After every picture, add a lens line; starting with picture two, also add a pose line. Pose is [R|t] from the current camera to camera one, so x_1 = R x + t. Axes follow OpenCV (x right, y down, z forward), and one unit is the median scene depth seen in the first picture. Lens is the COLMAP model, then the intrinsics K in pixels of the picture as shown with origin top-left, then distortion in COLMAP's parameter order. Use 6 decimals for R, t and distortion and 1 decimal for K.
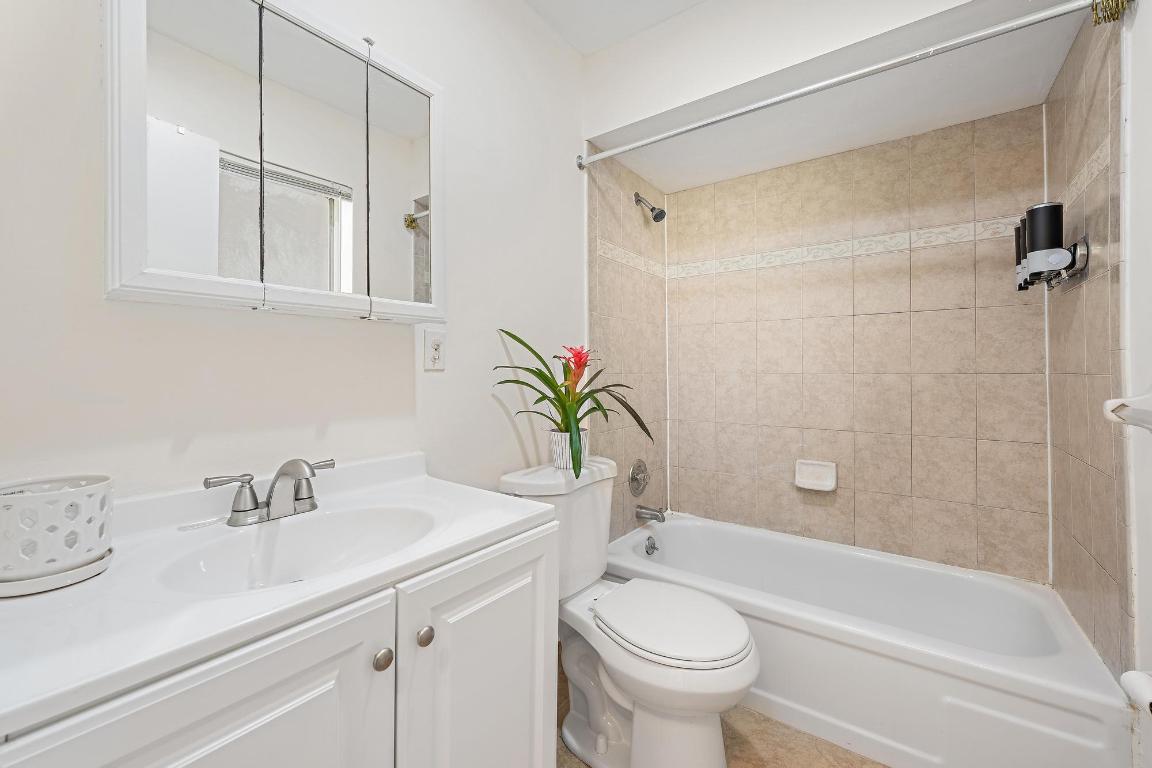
lens RADIAL K [[441.9, 0, 576.2], [0, 441.9, 380.1], [0, 0, 1]] dist [-0.006178, 0.000967]
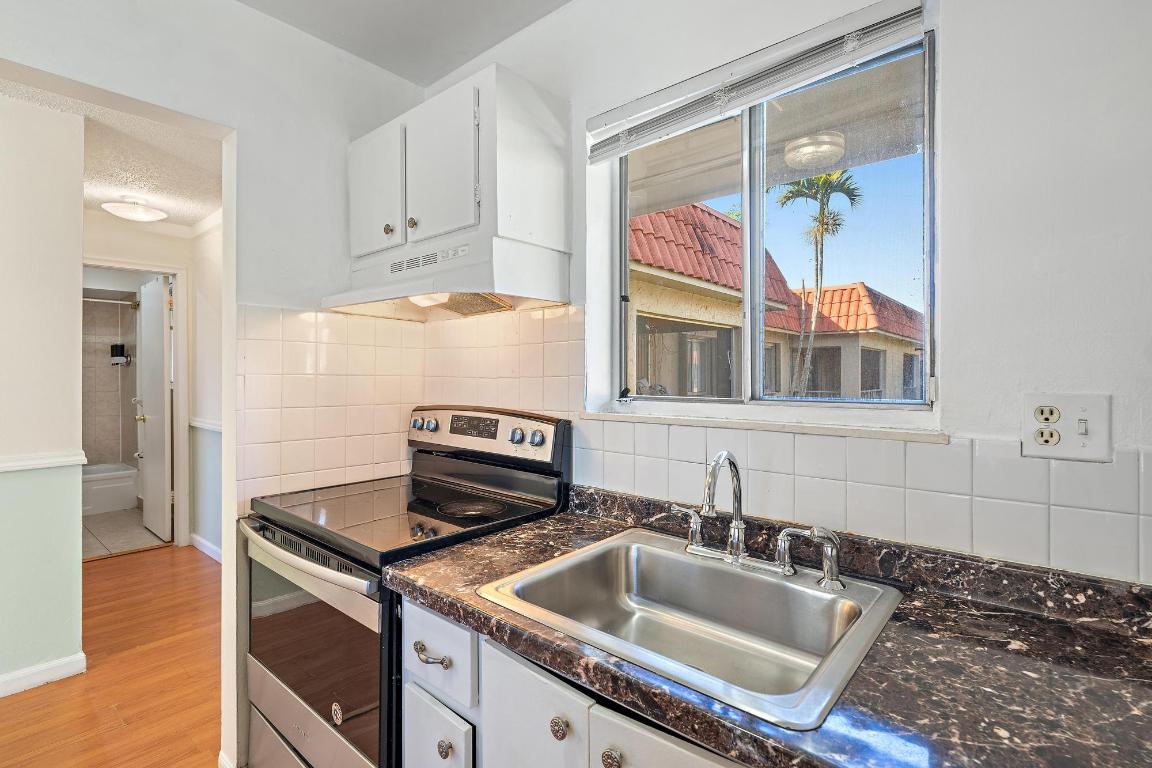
lens RADIAL K [[545.2, 0, 576.0], [0, 545.2, 381.0], [0, 0, 1]] dist [0.001753, 0.000141]
pose [[0.035491, -0.002253, 0.999367, -3.031456], [0.001987, 0.999996, 0.002184, -0.107415], [-0.999368, 0.001909, 0.035495, -2.680702]]
